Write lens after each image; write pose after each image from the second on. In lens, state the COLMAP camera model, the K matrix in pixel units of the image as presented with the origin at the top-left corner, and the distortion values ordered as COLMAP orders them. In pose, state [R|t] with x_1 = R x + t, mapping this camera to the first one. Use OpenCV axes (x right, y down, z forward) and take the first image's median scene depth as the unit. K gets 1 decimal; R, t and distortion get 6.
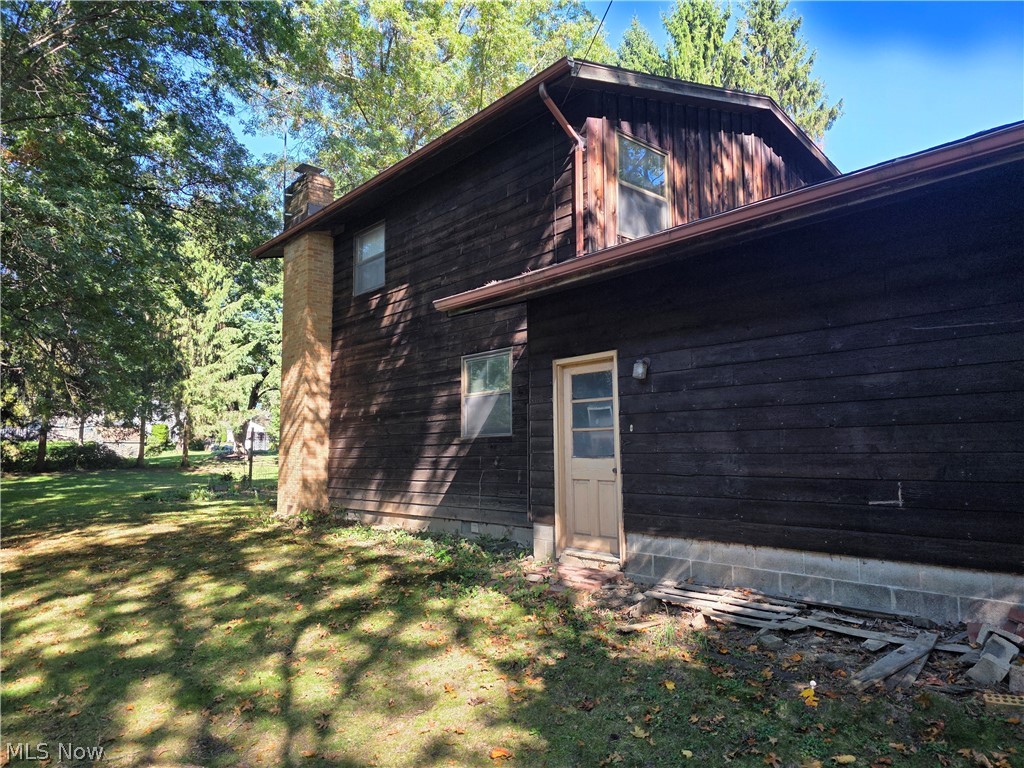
lens RADIAL K [[684.7, 0, 513.5], [0, 684.7, 385.5], [0, 0, 1]] dist [0.045593, -0.000259]
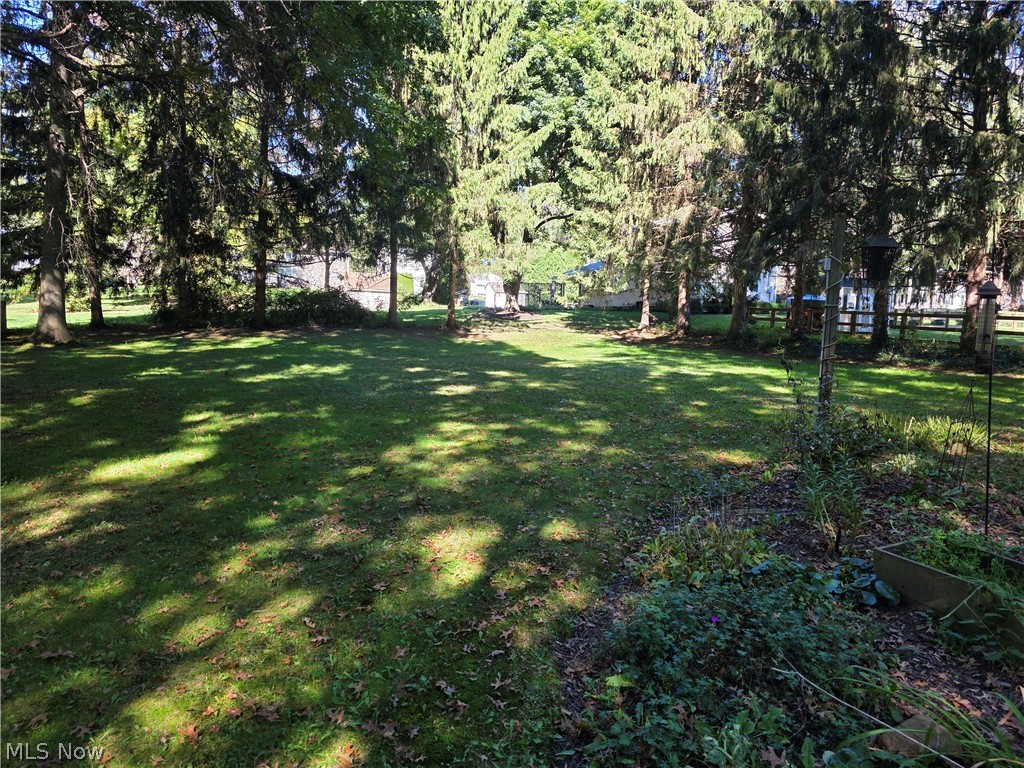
lens RADIAL K [[684.7, 0, 510.8], [0, 684.7, 383.7], [0, 0, 1]] dist [0.045593, -0.000259]
pose [[0.954010, 0.061293, -0.293441, -0.223944], [-0.001526, 0.979855, 0.199706, 0.038276], [0.299770, -0.190074, 0.934885, 0.392029]]
